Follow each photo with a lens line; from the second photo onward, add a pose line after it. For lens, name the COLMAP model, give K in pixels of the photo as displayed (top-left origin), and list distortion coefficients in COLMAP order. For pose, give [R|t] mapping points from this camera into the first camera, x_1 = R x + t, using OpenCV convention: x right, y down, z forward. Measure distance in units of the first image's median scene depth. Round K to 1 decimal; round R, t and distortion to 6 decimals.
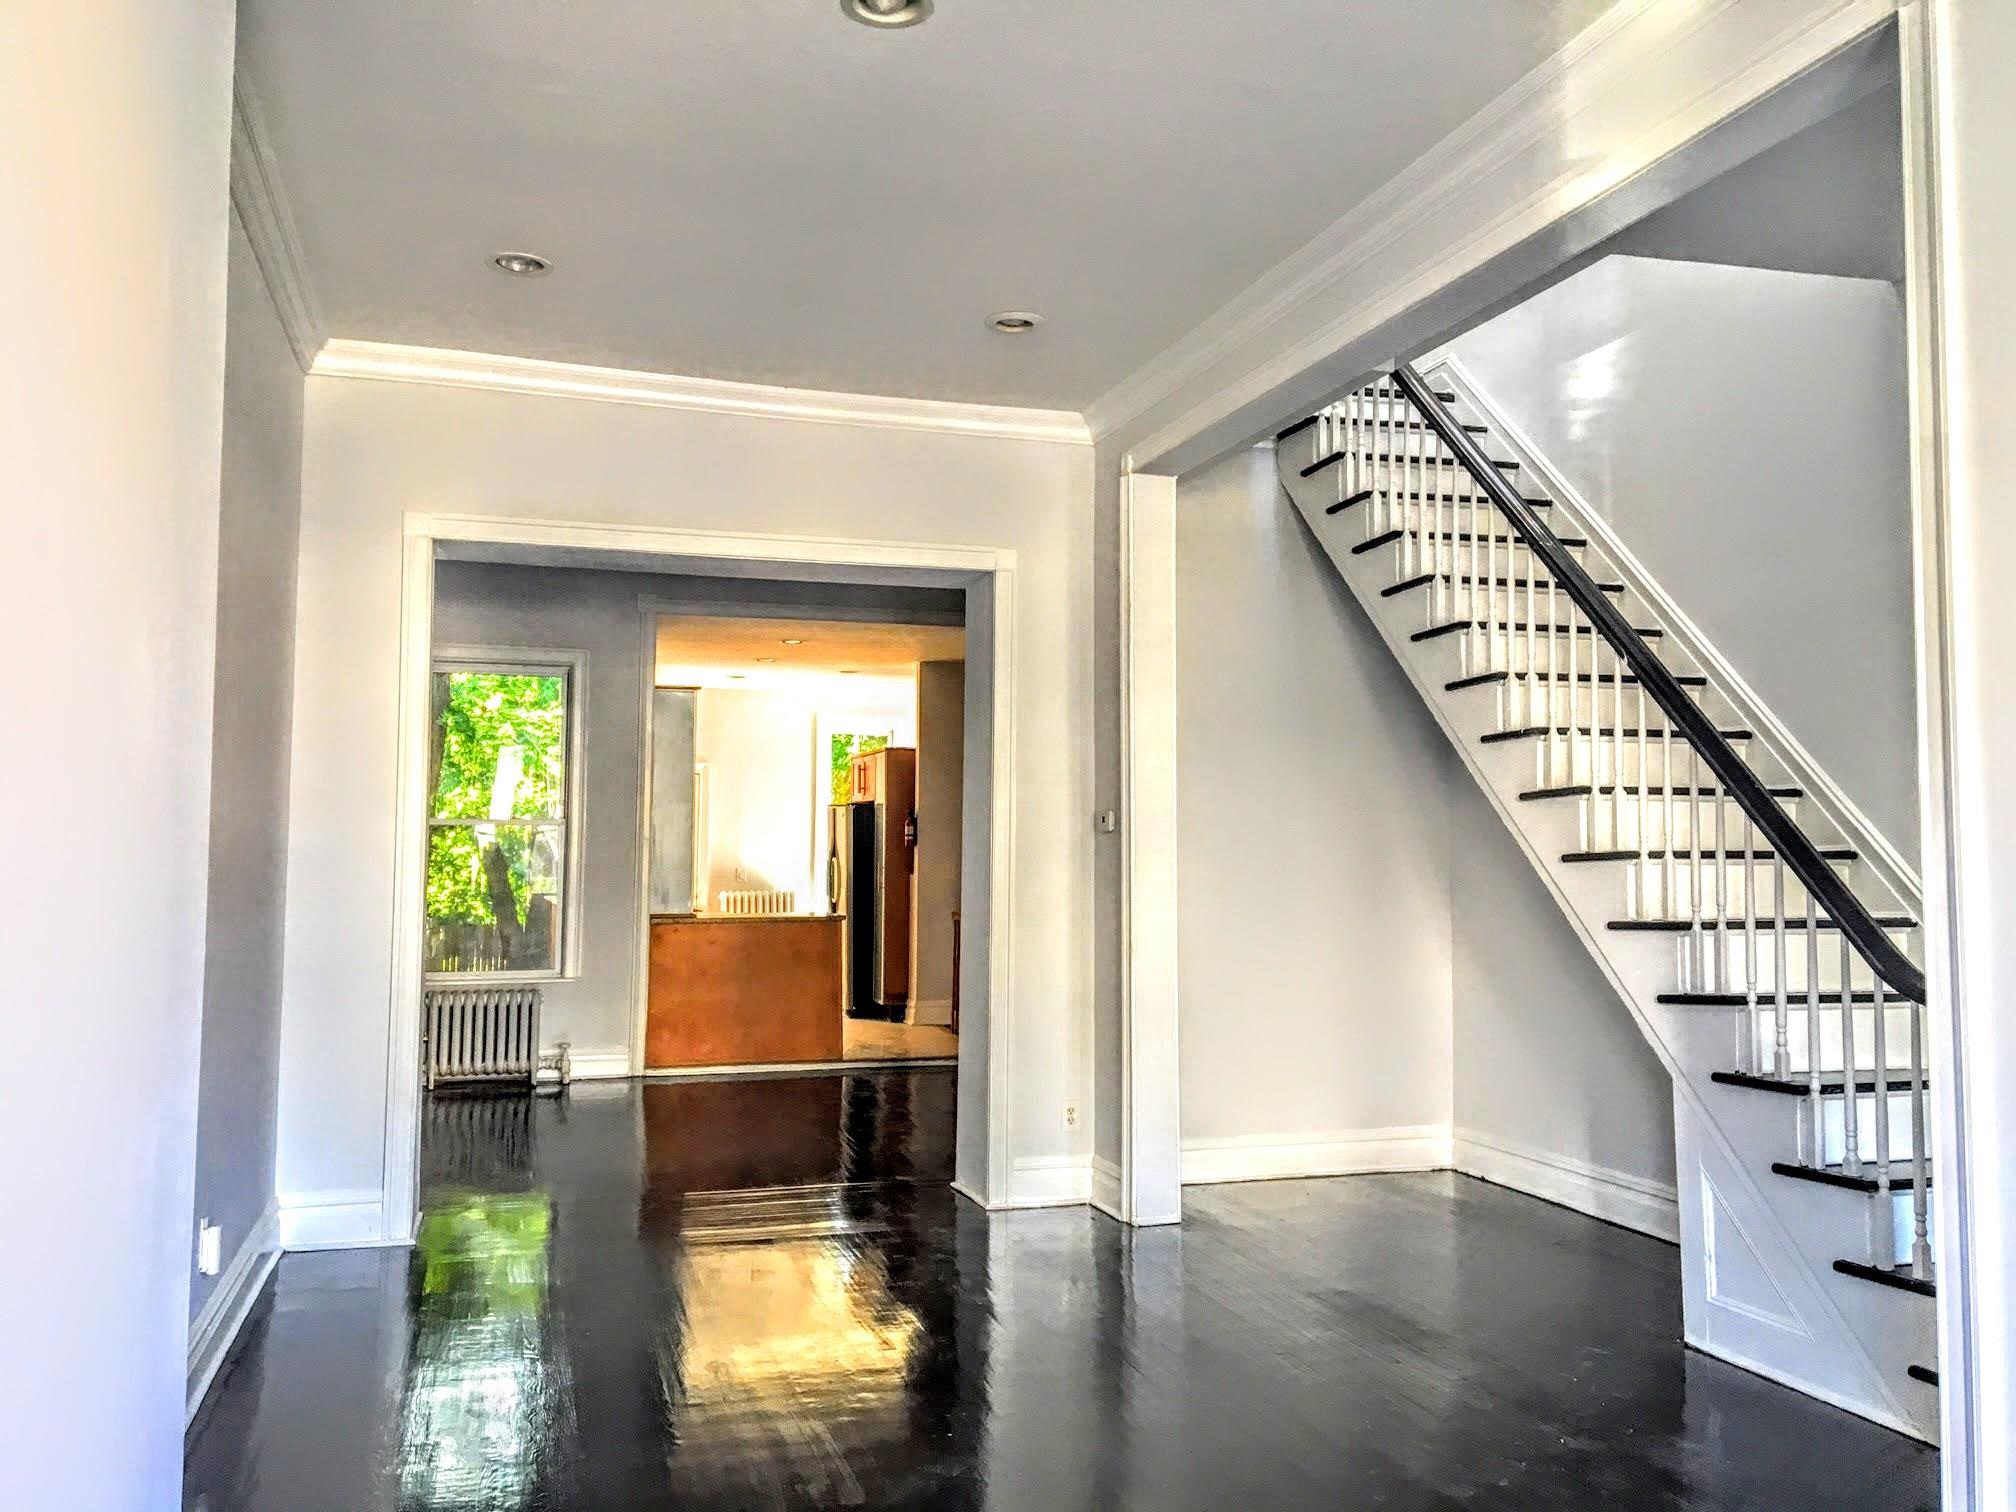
lens RADIAL K [[1698.4, 0, 1010.5], [0, 1698.4, 750.7], [0, 0, 1]] dist [0.094975, 0.000437]
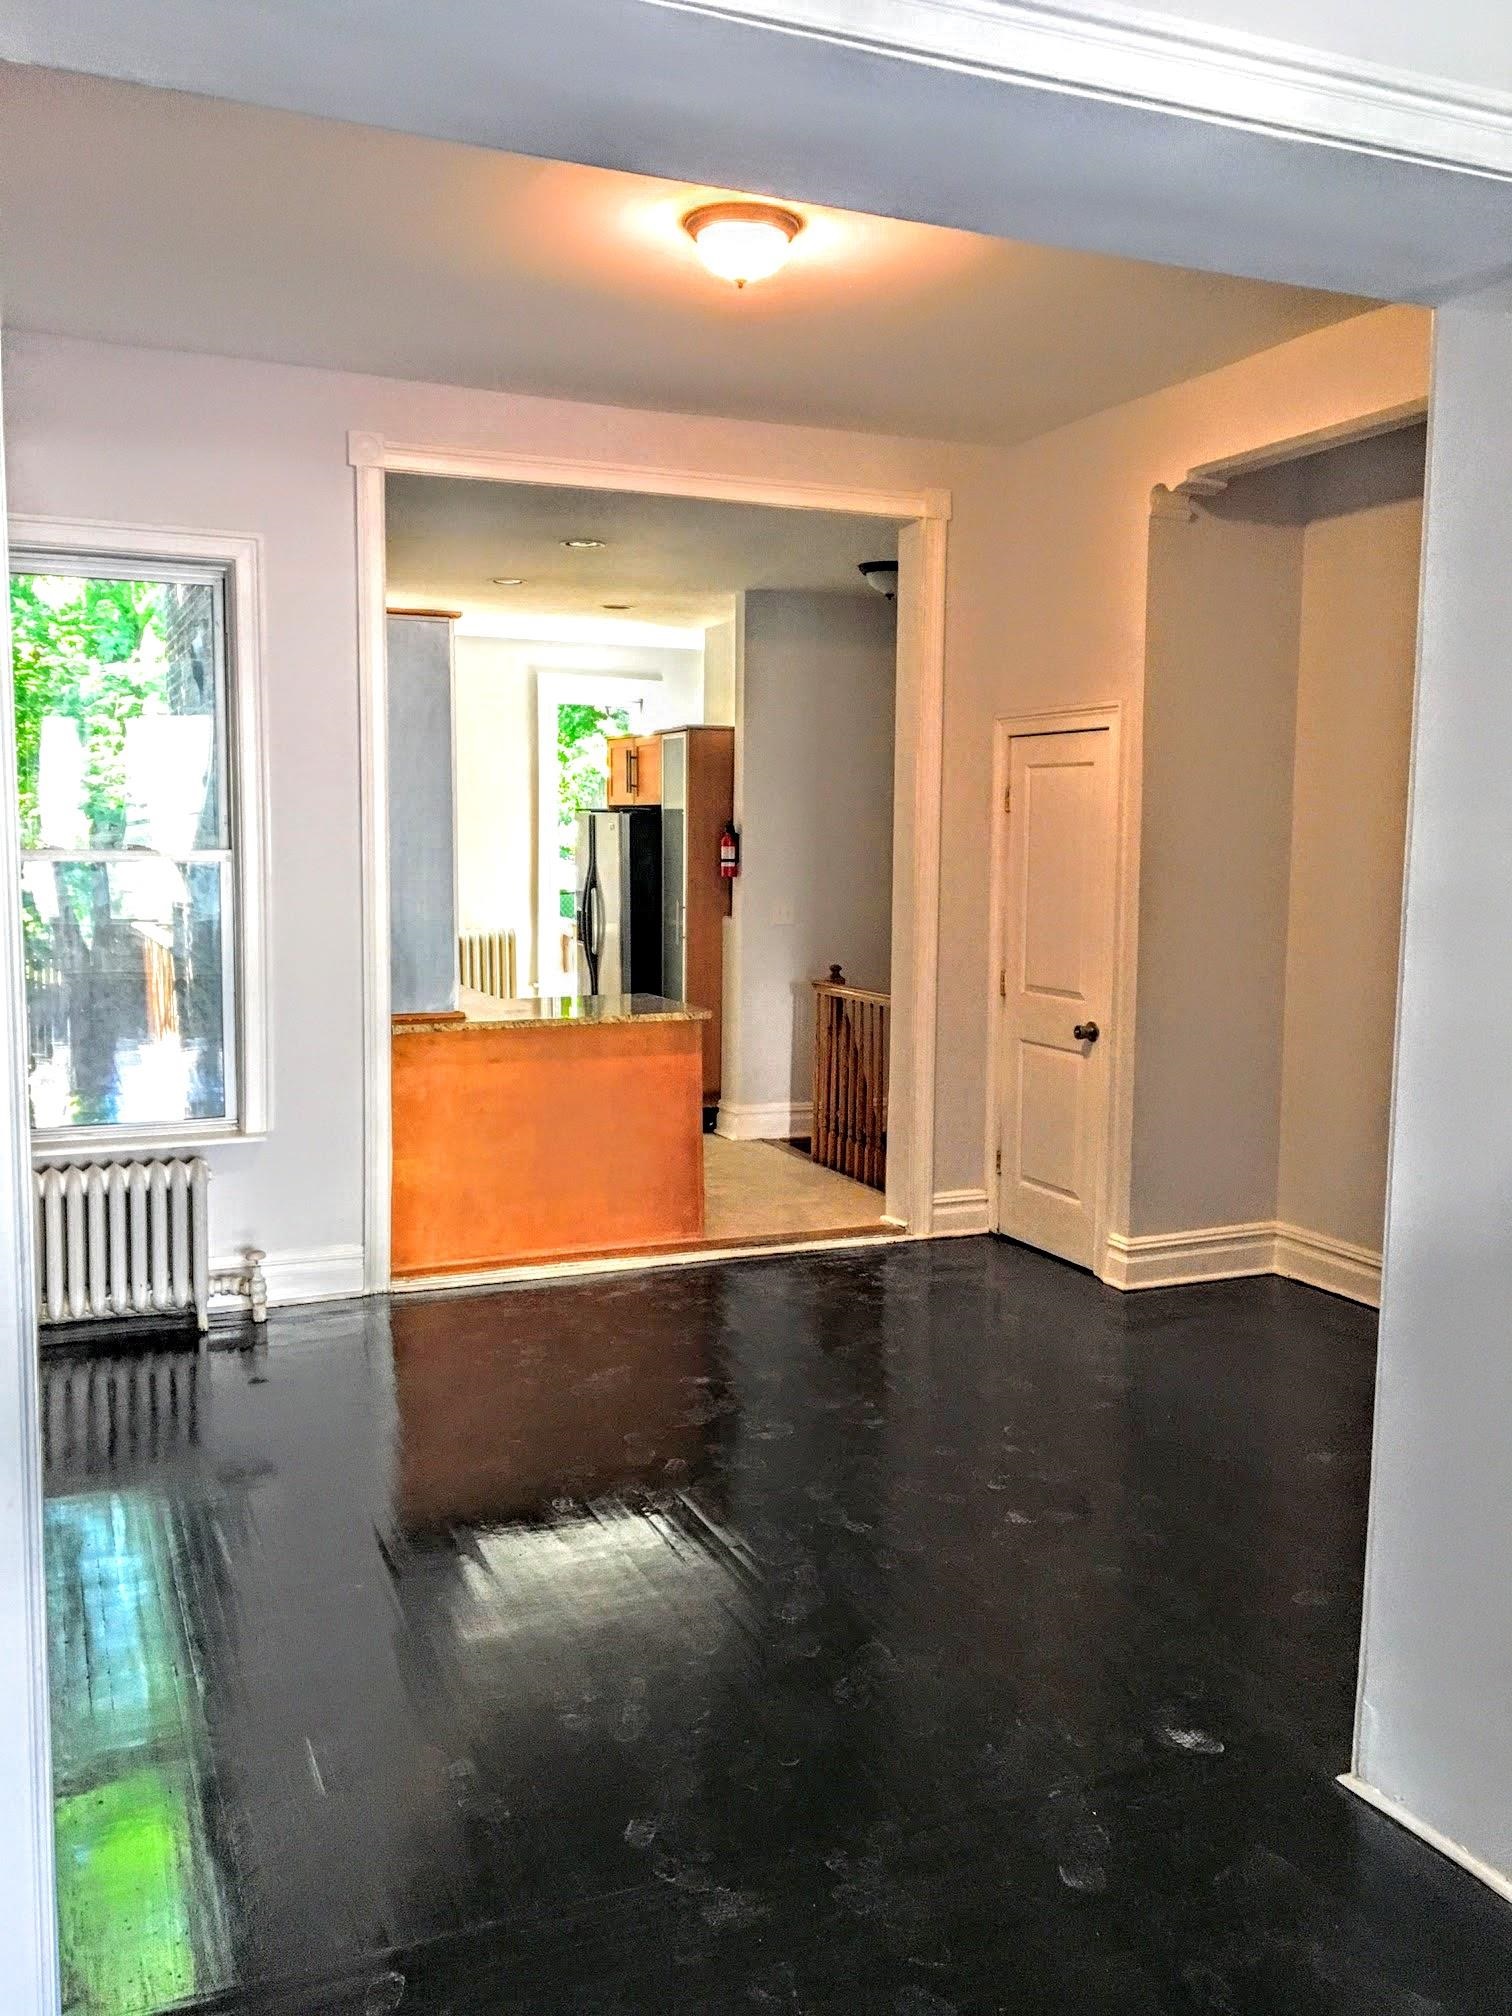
lens RADIAL K [[1698.4, 0, 755.8], [0, 1698.4, 1011.4], [0, 0, 1]] dist [0.094975, 0.000437]
pose [[0.995743, 0.004303, 0.092071, -0.144027], [-0.019482, 0.986167, 0.164608, -0.002700], [-0.090089, -0.165701, 0.982052, 0.431914]]
